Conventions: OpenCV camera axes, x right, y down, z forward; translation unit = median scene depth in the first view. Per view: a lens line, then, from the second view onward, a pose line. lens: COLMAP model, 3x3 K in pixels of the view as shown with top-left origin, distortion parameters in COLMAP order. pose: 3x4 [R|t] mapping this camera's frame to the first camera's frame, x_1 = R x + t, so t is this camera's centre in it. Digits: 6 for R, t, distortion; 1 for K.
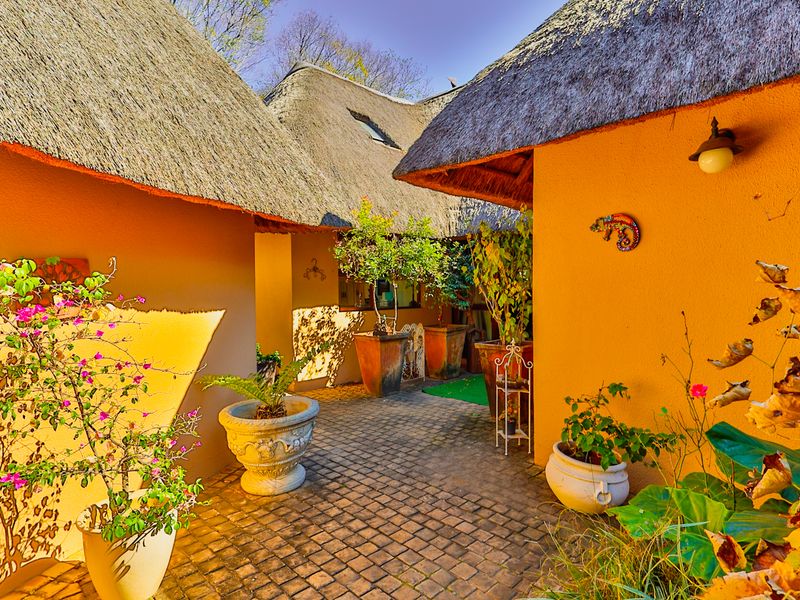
lens RADIAL K [[436.2, 0, 396.5], [0, 436.2, 304.7], [0, 0, 1]] dist [0.024273, 0.001573]
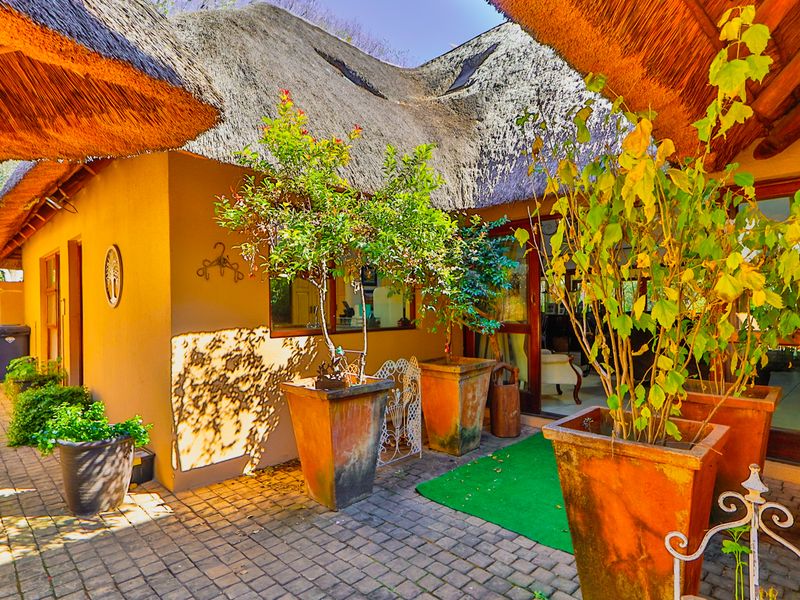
lens RADIAL K [[436.2, 0, 396.5], [0, 436.2, 304.7], [0, 0, 1]] dist [0.024273, 0.001573]
pose [[0.999999, -0.001082, 0.000090, 0.033469], [0.001085, 0.999331, -0.036564, -0.006156], [-0.000051, 0.036564, 0.999331, 0.437075]]
